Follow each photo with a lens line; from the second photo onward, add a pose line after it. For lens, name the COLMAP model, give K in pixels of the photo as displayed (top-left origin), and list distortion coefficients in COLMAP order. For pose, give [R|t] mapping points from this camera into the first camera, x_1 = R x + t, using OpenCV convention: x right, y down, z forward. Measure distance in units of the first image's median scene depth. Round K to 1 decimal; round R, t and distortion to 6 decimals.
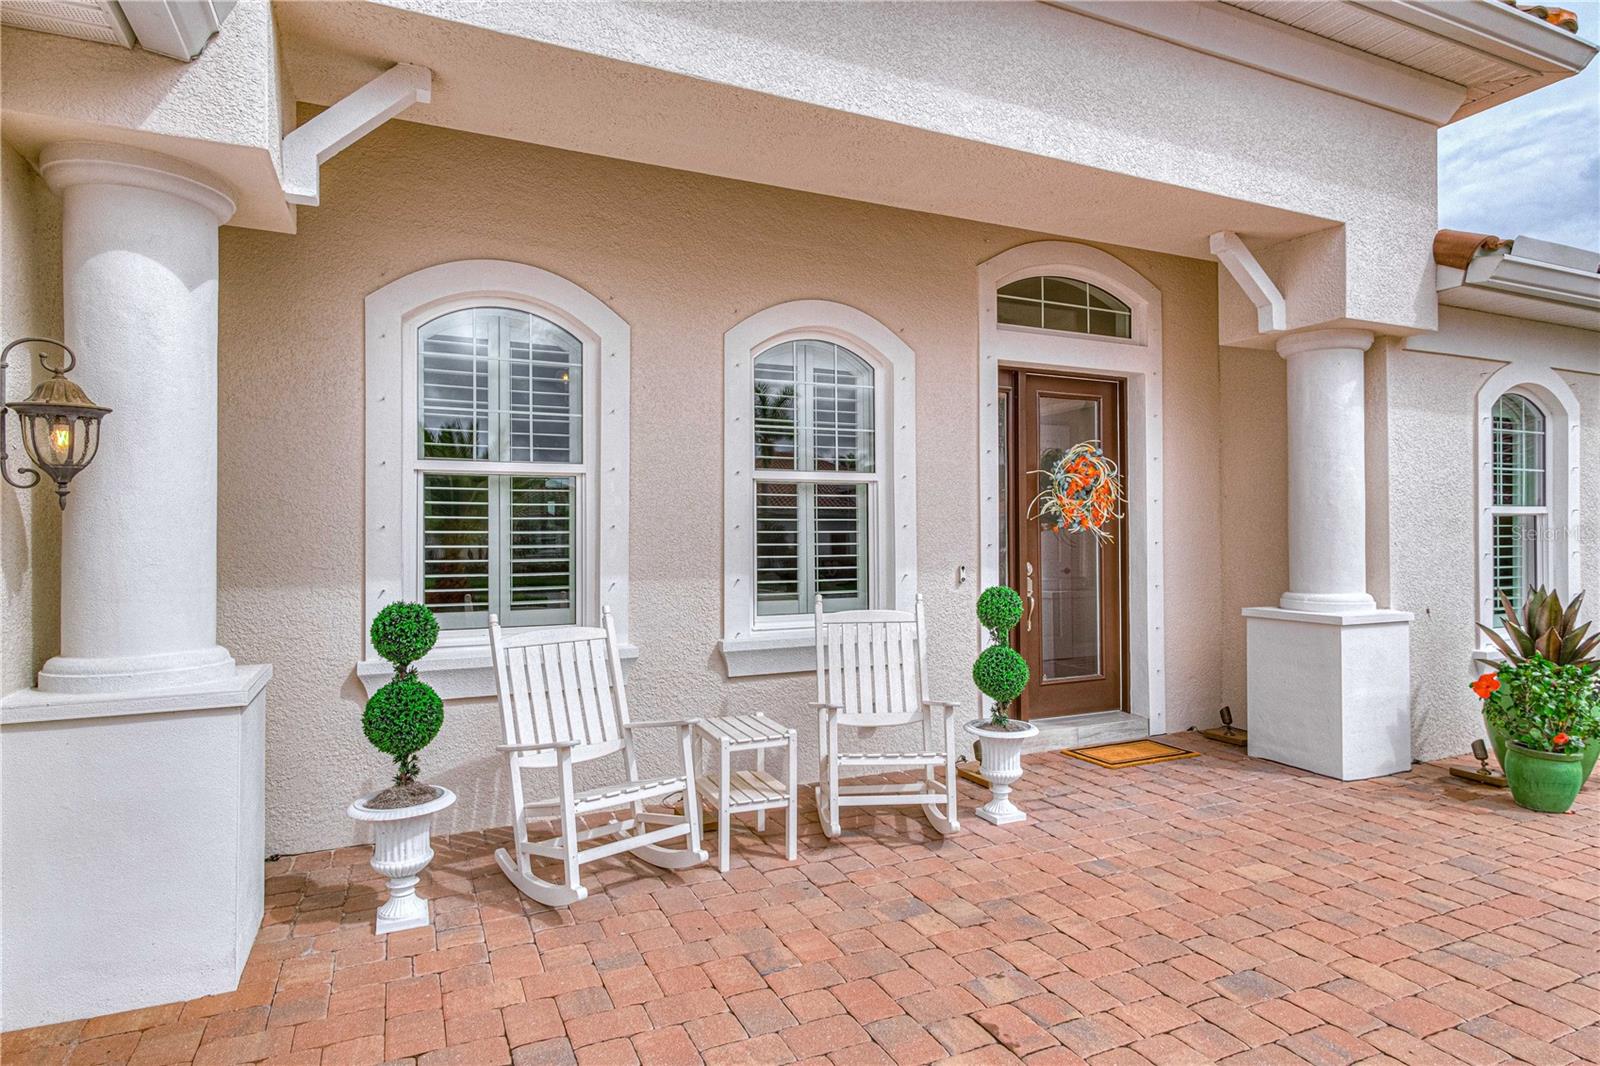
lens RADIAL K [[829.3, 0, 798.2], [0, 829.3, 569.5], [0, 0, 1]] dist [-0.003325, -0.000606]
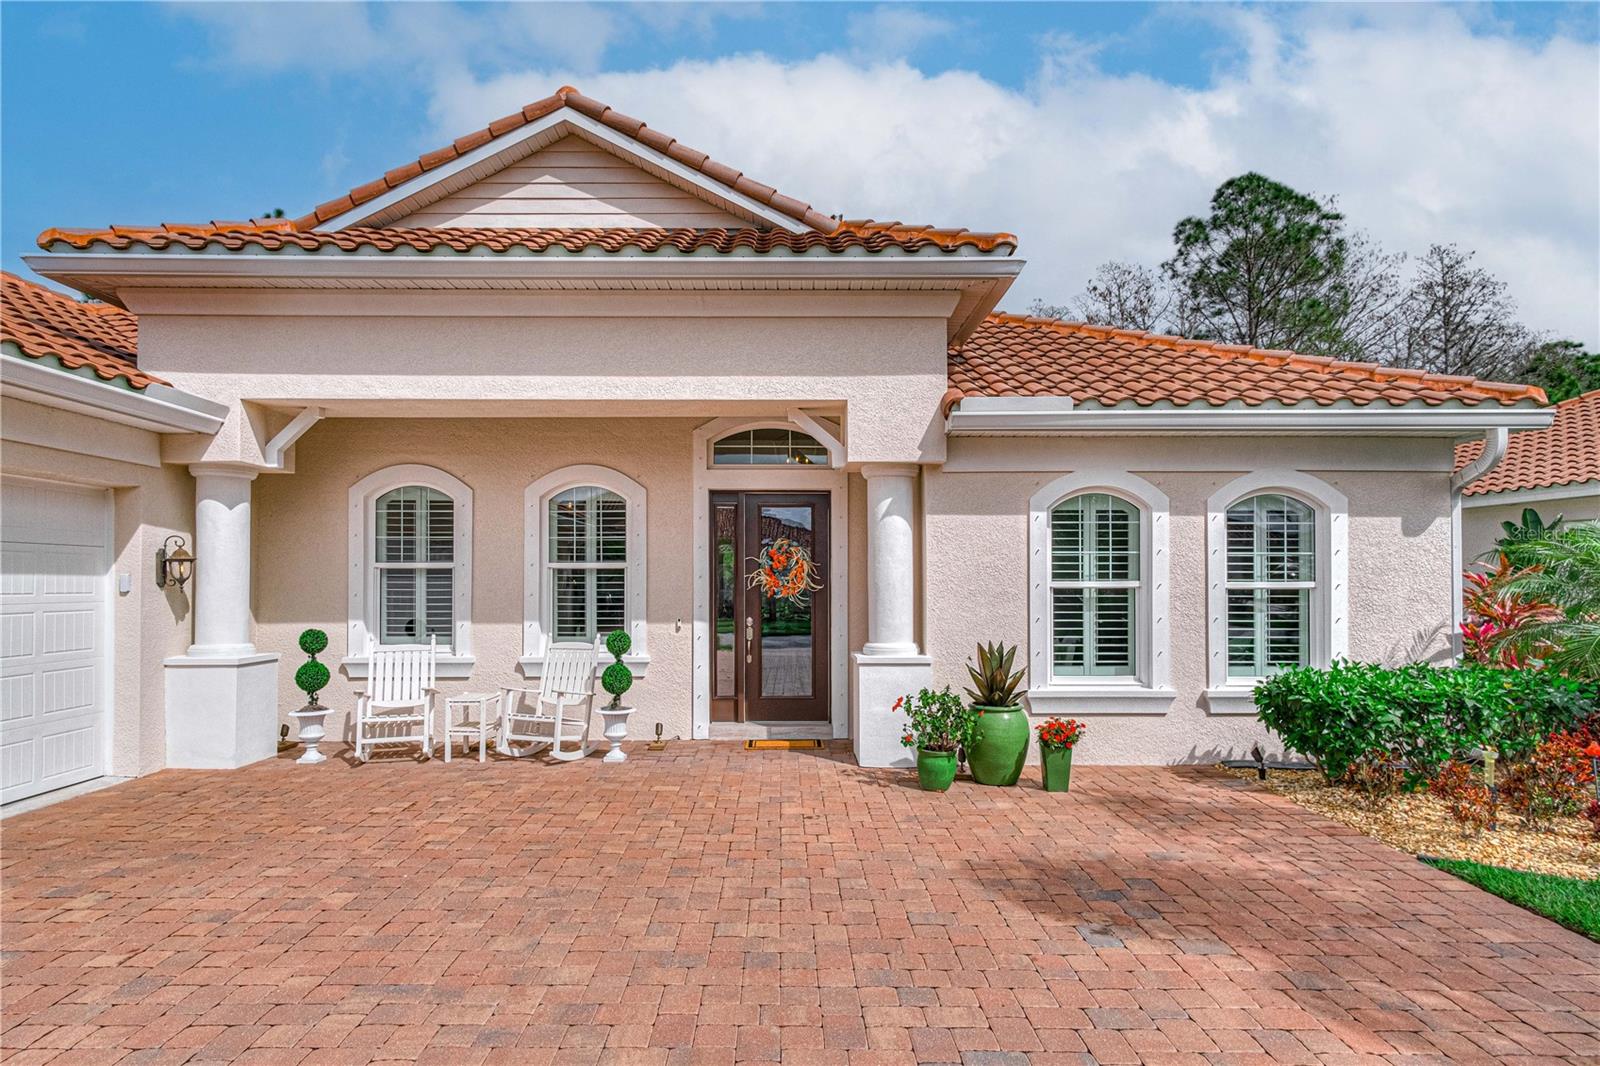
lens RADIAL K [[829.3, 0, 798.2], [0, 829.3, 569.5], [0, 0, 1]] dist [-0.003325, -0.000606]
pose [[0.912930, 0.001075, -0.408115, 1.223644], [-0.021111, 0.998782, -0.044594, -0.037609], [0.407570, 0.049327, 0.911841, -0.417806]]
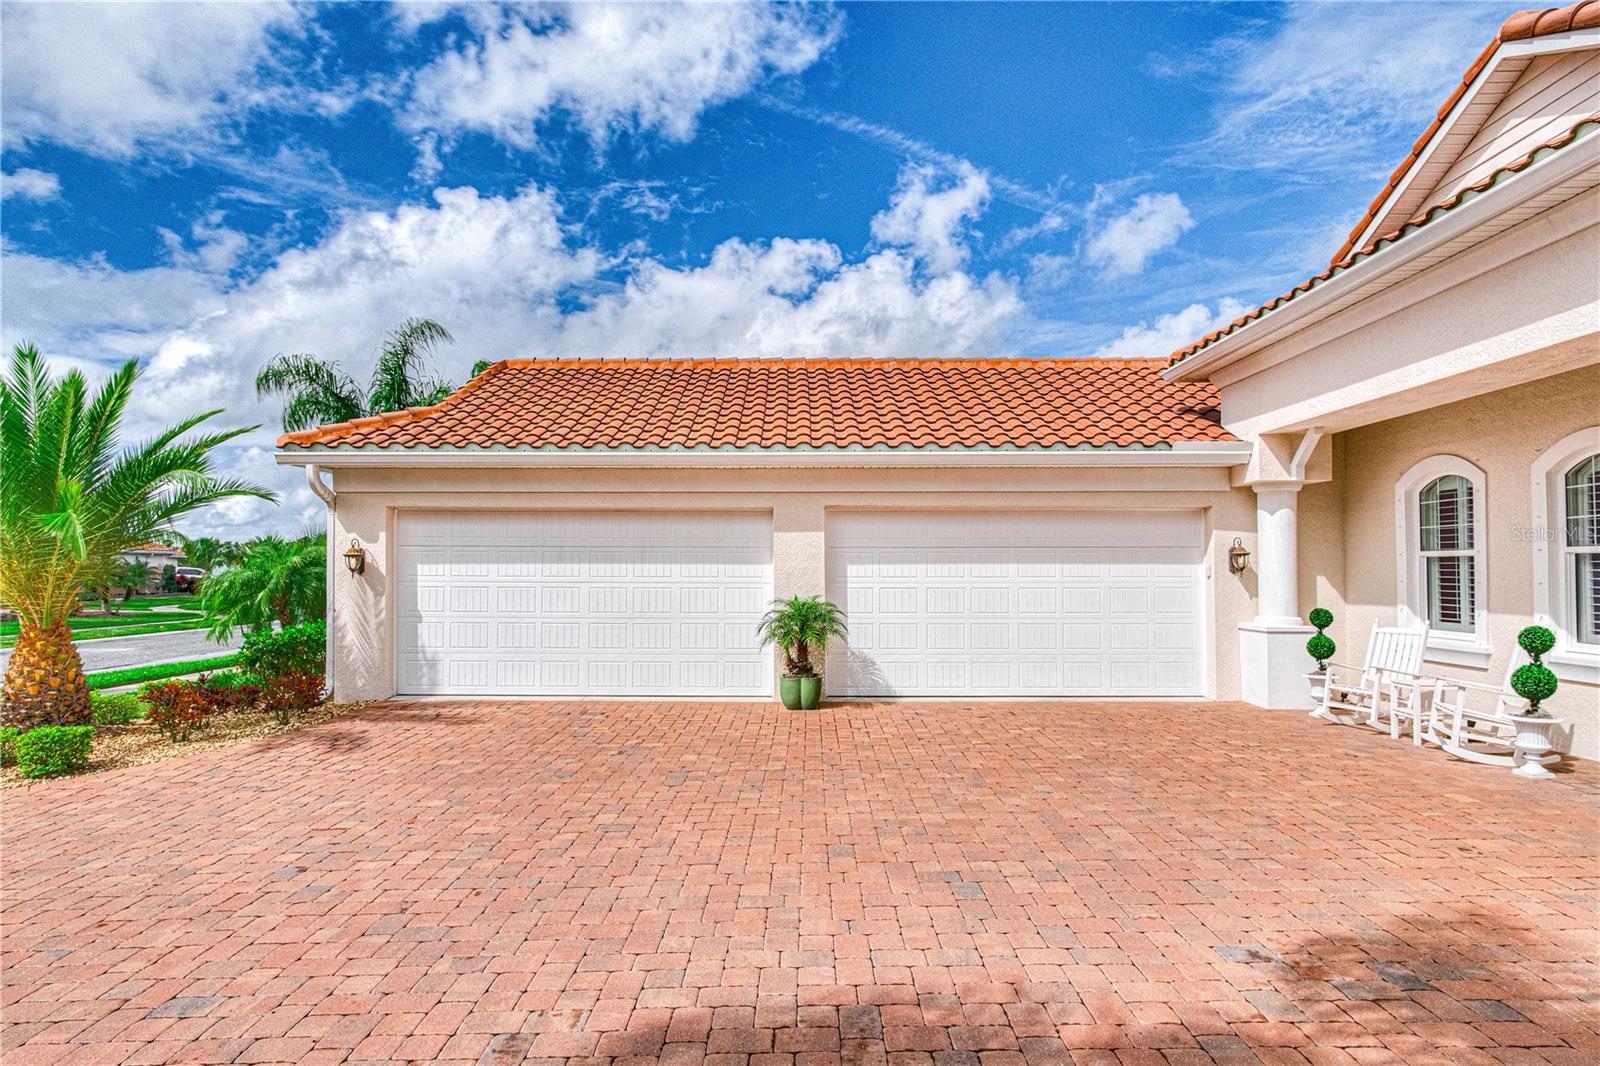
lens RADIAL K [[829.3, 0, 798.2], [0, 829.3, 569.5], [0, 0, 1]] dist [-0.003325, -0.000606]
pose [[-0.401988, 0.006484, -0.915622, 2.014451], [-0.033476, 0.999202, 0.021773, -0.067161], [0.915033, 0.039404, -0.401451, 0.336629]]
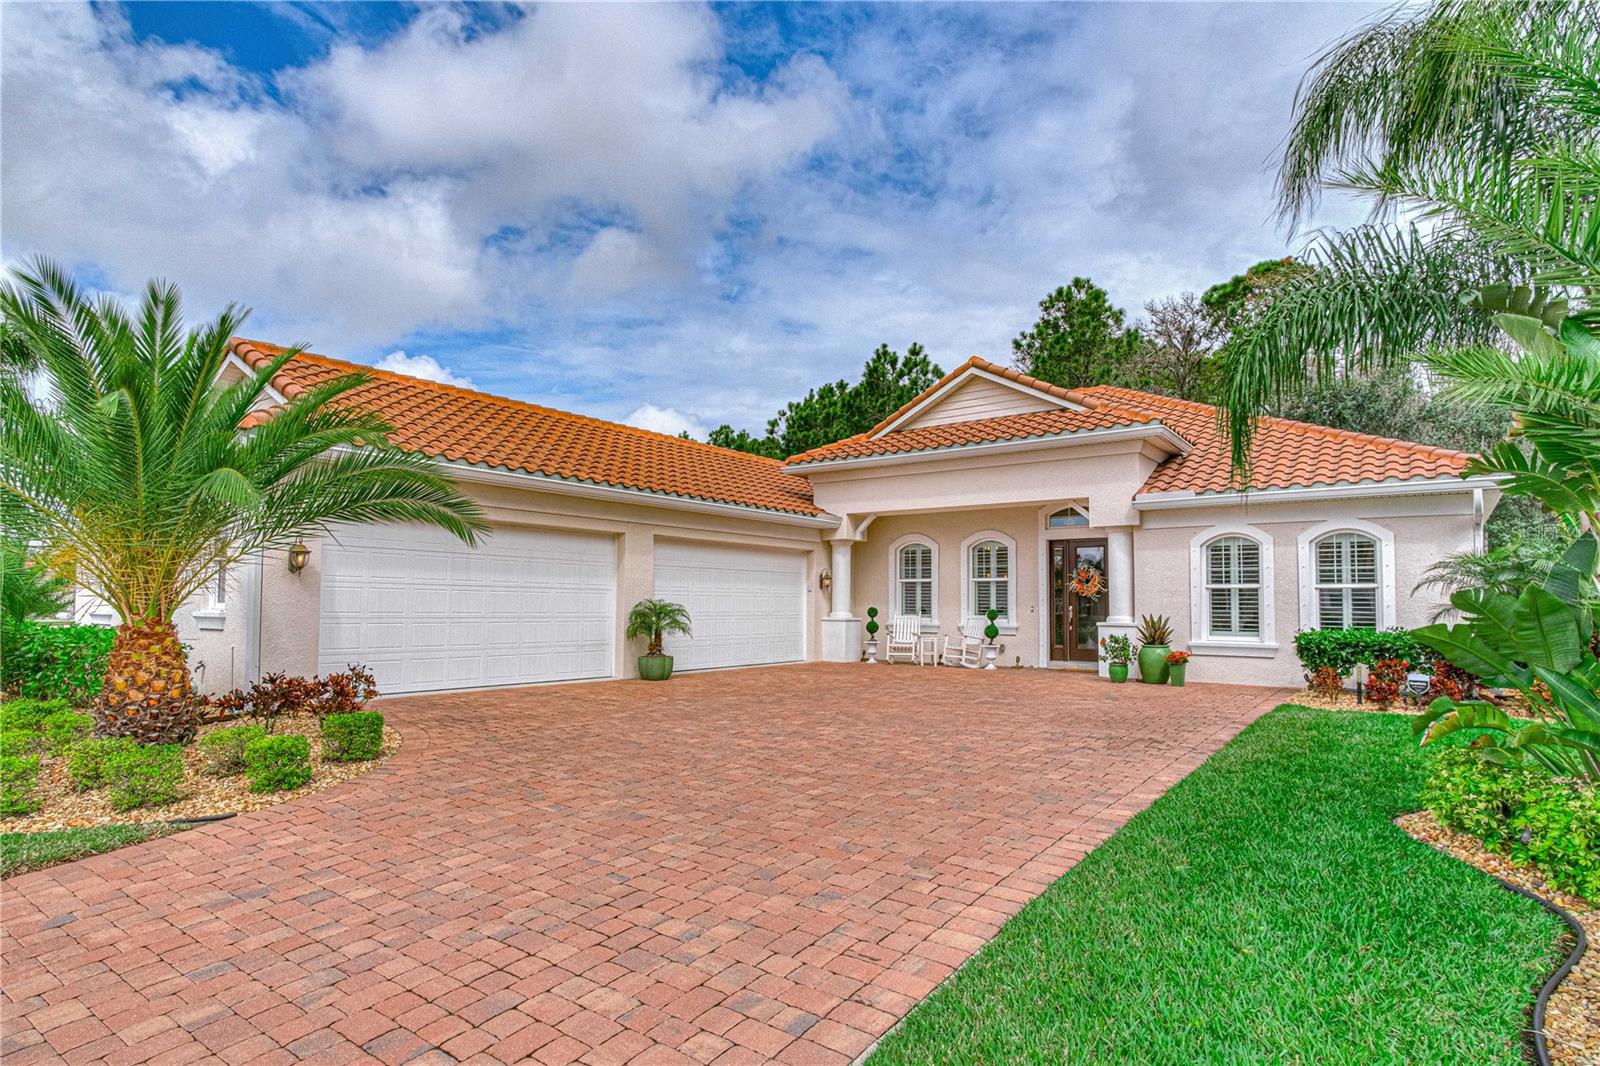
lens RADIAL K [[829.3, 0, 798.2], [0, 829.3, 569.5], [0, 0, 1]] dist [-0.003325, -0.000606]
pose [[0.470070, -0.025300, -0.882267, 2.944164], [-0.045081, 0.997596, -0.052627, 0.071628], [0.881477, 0.064512, 0.467799, -1.442216]]
